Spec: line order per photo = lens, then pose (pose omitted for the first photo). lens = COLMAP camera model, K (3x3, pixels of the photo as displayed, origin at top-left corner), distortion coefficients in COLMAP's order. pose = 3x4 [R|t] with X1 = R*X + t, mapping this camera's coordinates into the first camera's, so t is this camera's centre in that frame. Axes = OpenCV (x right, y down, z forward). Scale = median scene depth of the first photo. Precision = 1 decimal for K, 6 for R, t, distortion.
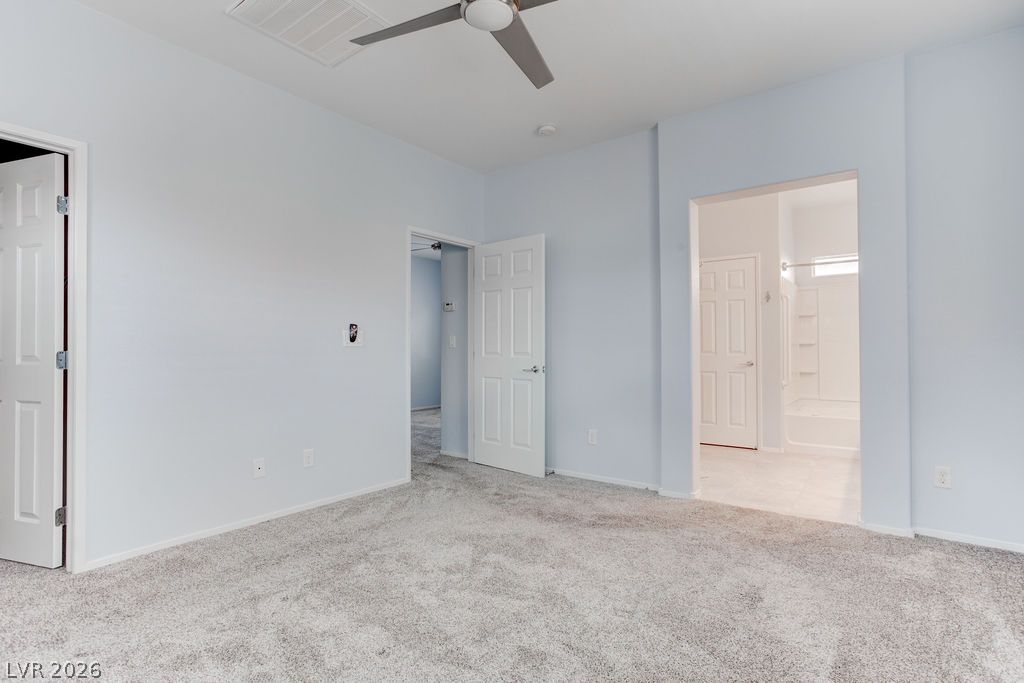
lens RADIAL K [[497.4, 0, 513.7], [0, 497.4, 338.8], [0, 0, 1]] dist [-0.047808, 0.028607]
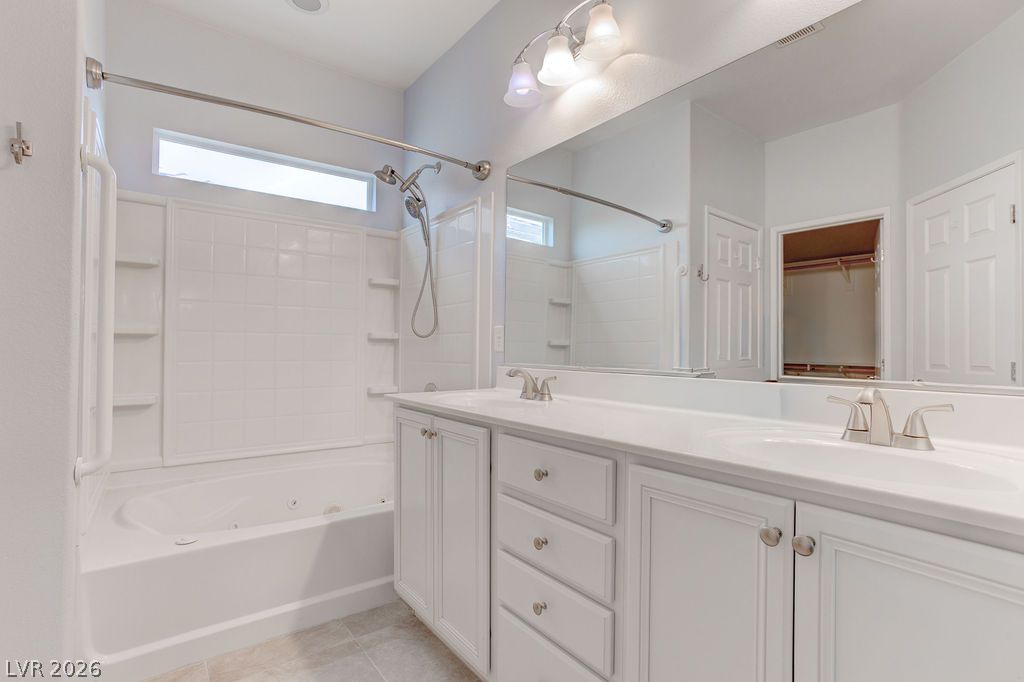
lens RADIAL K [[497.4, 0, 518.6], [0, 497.4, 344.7], [0, 0, 1]] dist [-0.047808, 0.028607]
pose [[0.258383, 0.013924, 0.965942, 0.516517], [-0.033734, 0.999416, -0.005383, 0.018868], [-0.965453, -0.031194, 0.258702, 1.035467]]
